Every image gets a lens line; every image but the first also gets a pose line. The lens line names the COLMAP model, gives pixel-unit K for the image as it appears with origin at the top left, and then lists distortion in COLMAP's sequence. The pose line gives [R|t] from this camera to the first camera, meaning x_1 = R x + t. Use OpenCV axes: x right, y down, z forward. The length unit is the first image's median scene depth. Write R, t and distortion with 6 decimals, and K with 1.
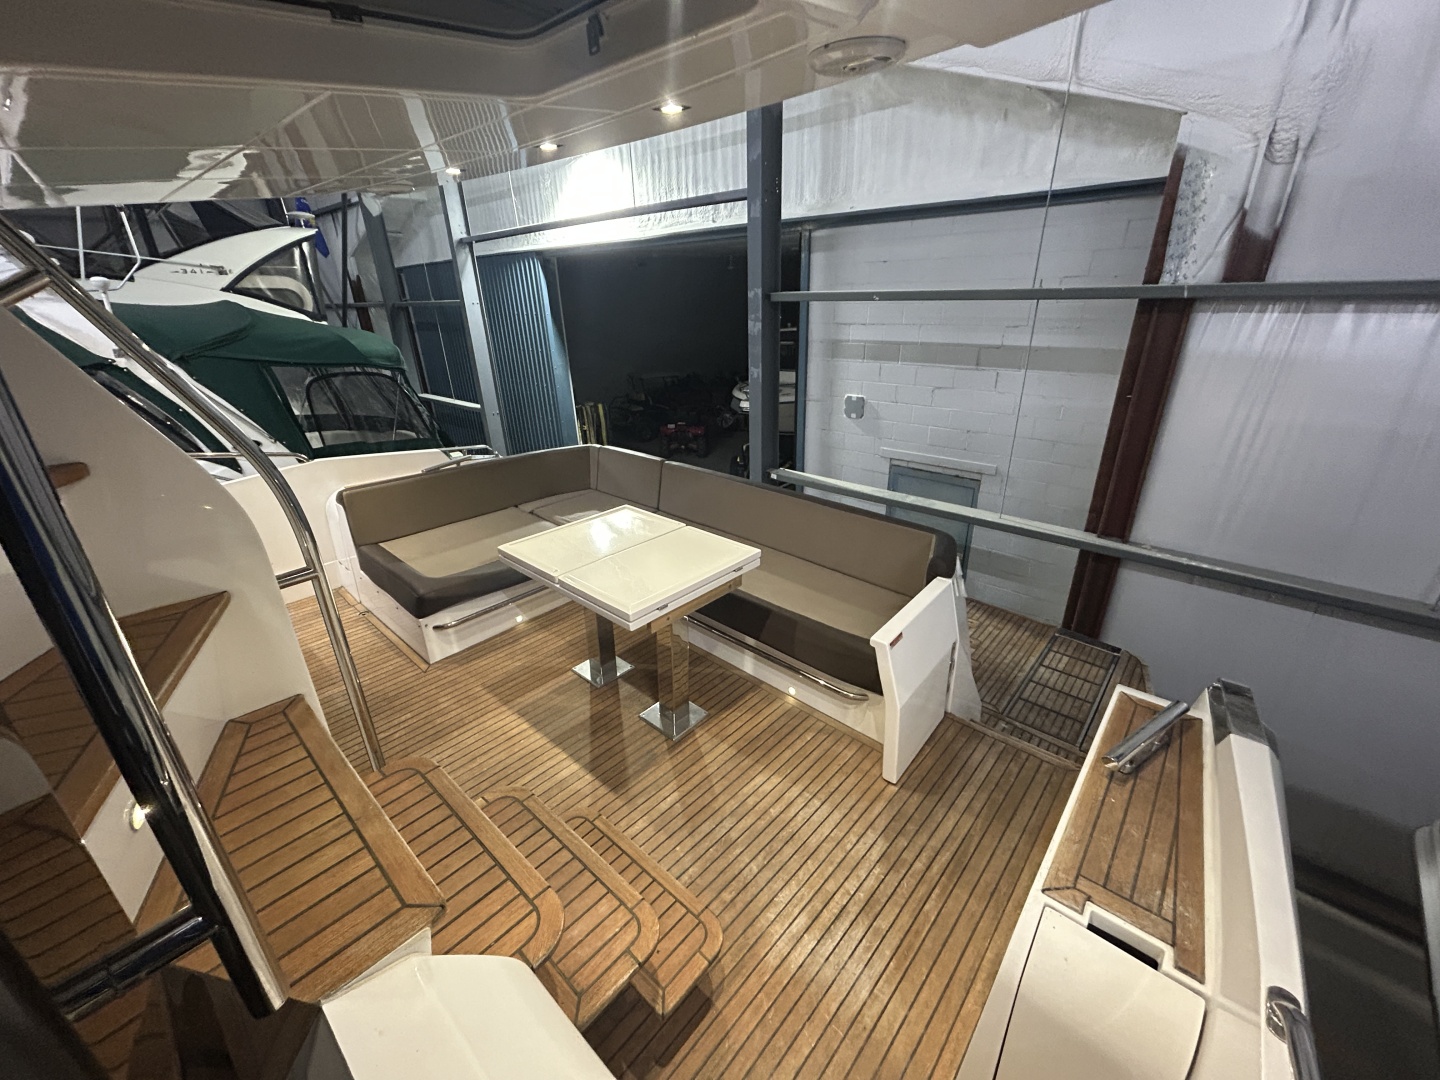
lens RADIAL K [[589.9, 0, 711.8], [0, 589.9, 539.7], [0, 0, 1]] dist [0.000489, 0.000217]
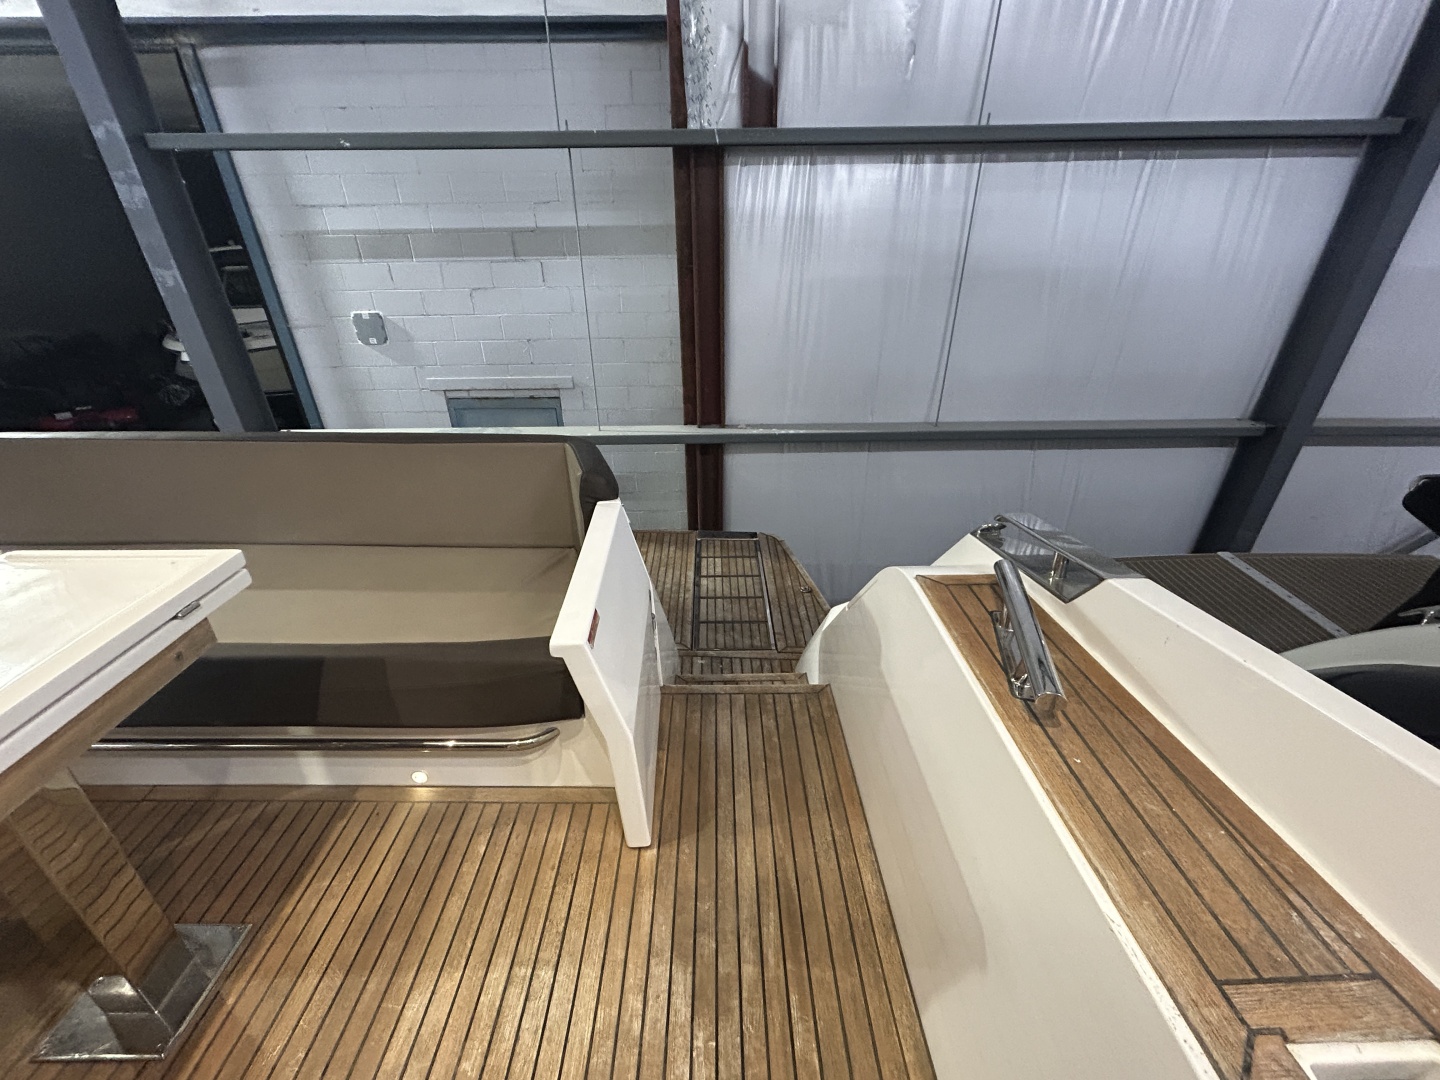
lens RADIAL K [[589.9, 0, 711.8], [0, 589.9, 539.7], [0, 0, 1]] dist [0.000489, 0.000217]
pose [[0.735263, -0.303677, 0.605945, 0.057357], [0.258299, 0.952090, 0.163728, 0.021419], [-0.626634, 0.036132, 0.778476, 0.322147]]
